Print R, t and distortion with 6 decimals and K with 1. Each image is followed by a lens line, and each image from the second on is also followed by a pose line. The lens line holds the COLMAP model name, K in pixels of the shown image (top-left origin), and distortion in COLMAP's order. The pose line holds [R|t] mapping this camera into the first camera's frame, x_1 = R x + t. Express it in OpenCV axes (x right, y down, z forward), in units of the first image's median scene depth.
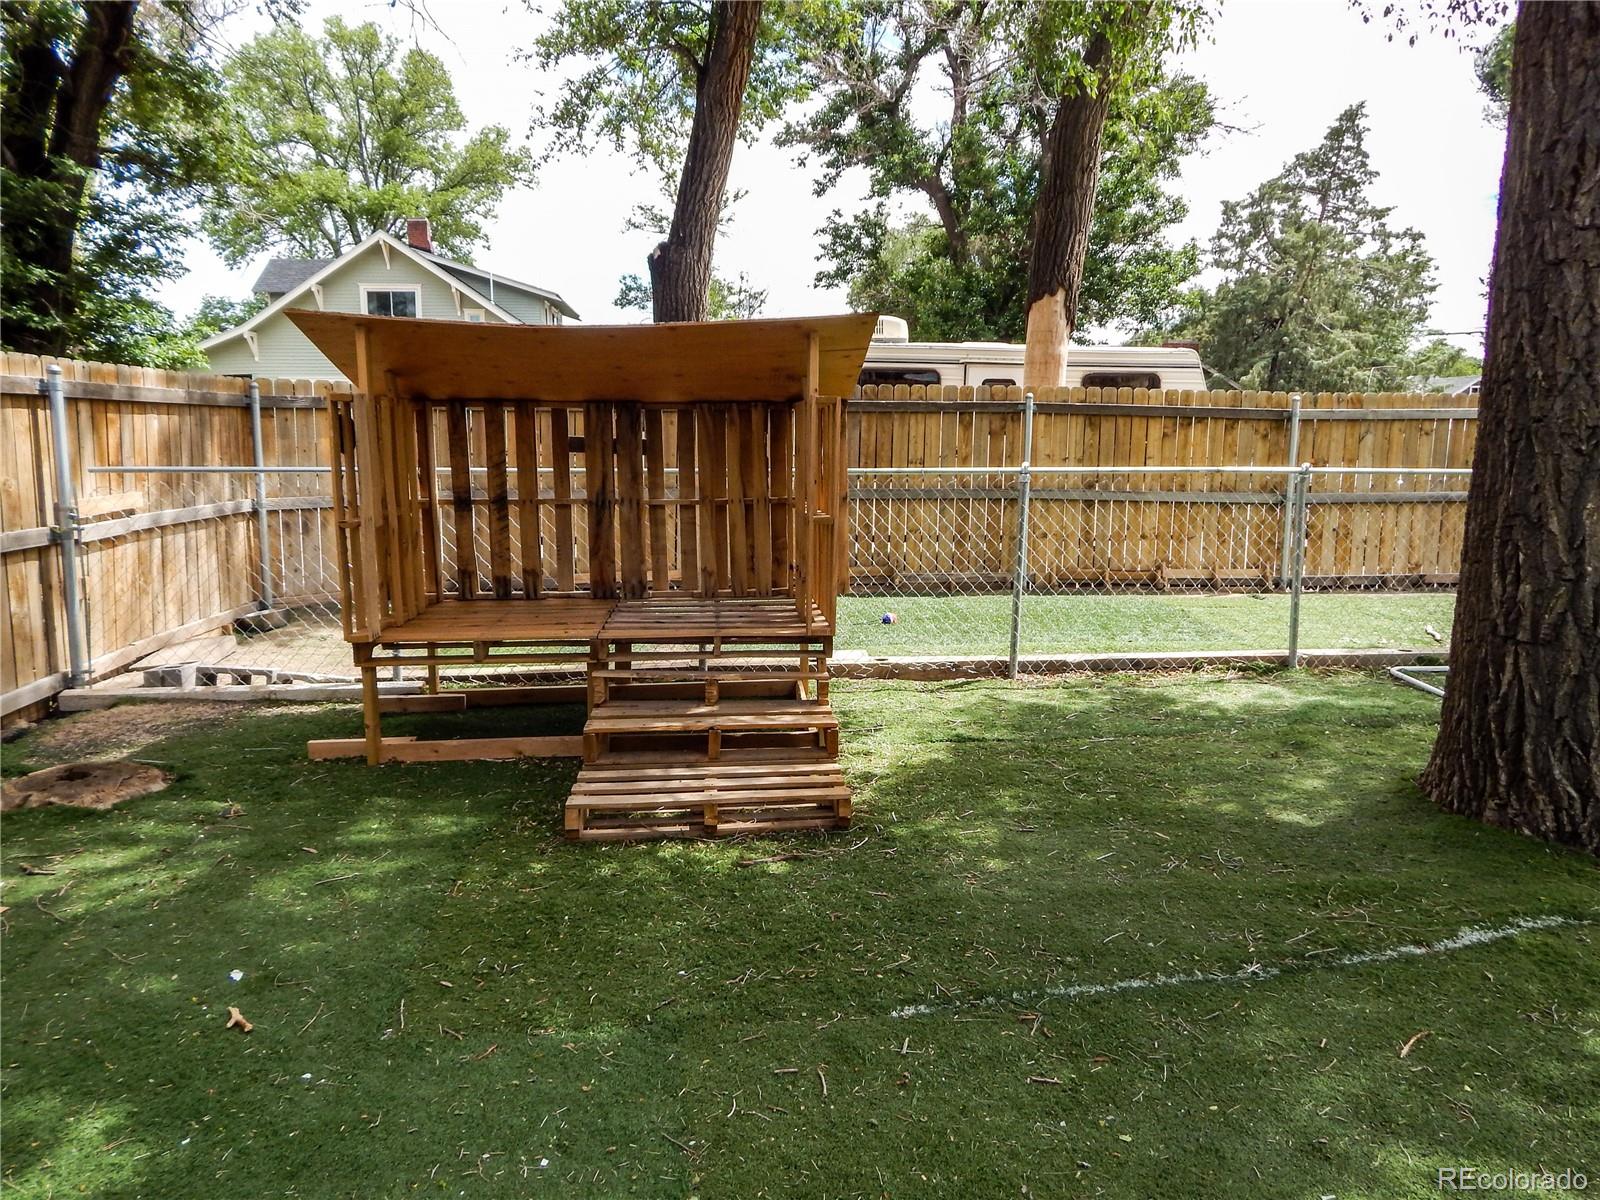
lens RADIAL K [[1063.4, 0, 805.0], [0, 1063.4, 597.0], [0, 0, 1]] dist [-0.005316, 0.002934]
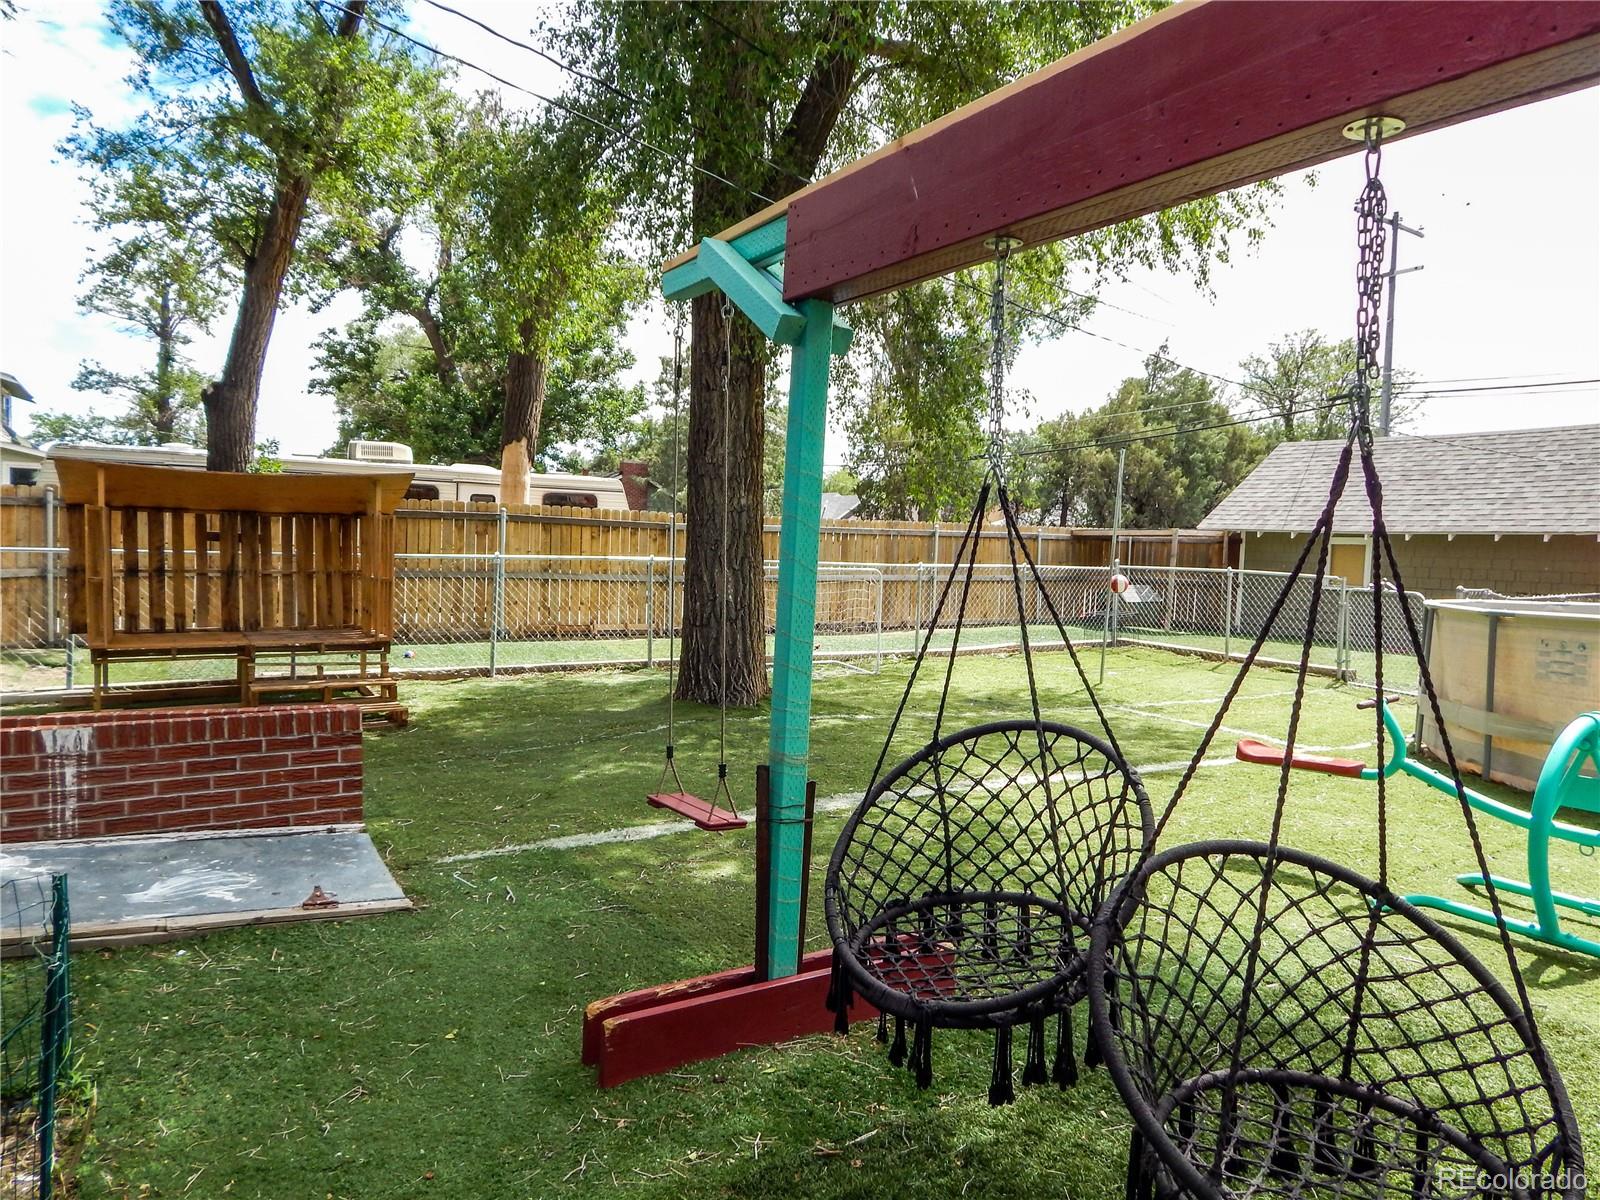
lens RADIAL K [[1063.4, 0, 801.4], [0, 1063.4, 599.1], [0, 0, 1]] dist [-0.005316, 0.002934]
pose [[0.894009, -0.004002, 0.448032, -0.064960], [0.043424, 0.996027, -0.077751, 0.054771], [-0.445941, 0.088965, 0.890630, -0.392348]]
